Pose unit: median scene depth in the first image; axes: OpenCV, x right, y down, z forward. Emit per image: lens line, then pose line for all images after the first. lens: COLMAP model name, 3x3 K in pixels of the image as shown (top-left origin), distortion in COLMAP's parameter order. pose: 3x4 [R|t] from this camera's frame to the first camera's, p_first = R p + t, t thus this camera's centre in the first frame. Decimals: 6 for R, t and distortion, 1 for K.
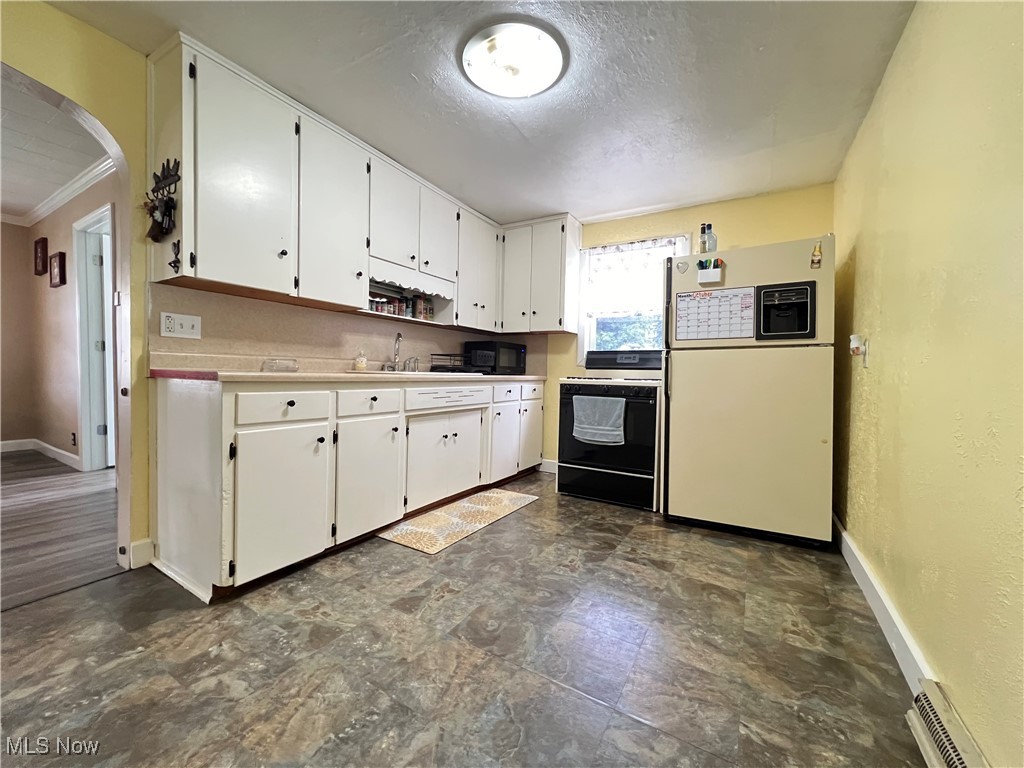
lens RADIAL K [[409.9, 0, 511.2], [0, 409.9, 384.0], [0, 0, 1]] dist [-0.001151, -0.000091]
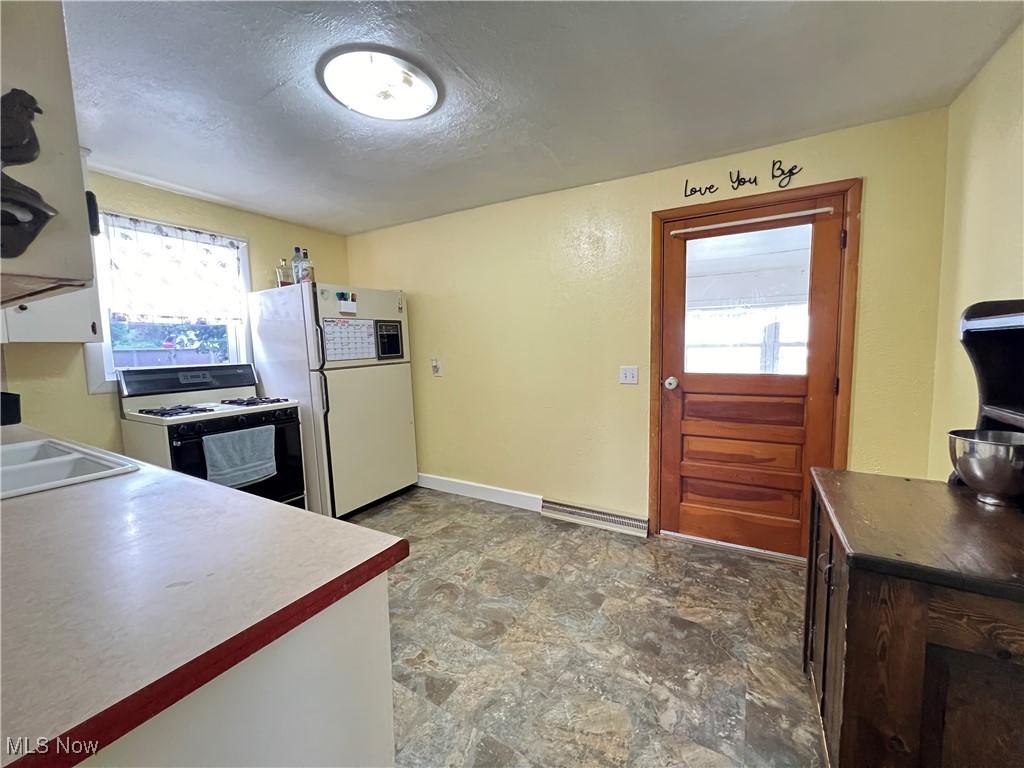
lens RADIAL K [[409.9, 0, 513.5], [0, 409.9, 384.0], [0, 0, 1]] dist [-0.001151, -0.000091]
pose [[-0.013984, -0.115981, 0.993153, -0.904540], [0.046512, 0.992099, 0.116513, -0.197436], [-0.998820, 0.047823, -0.008479, 0.677374]]
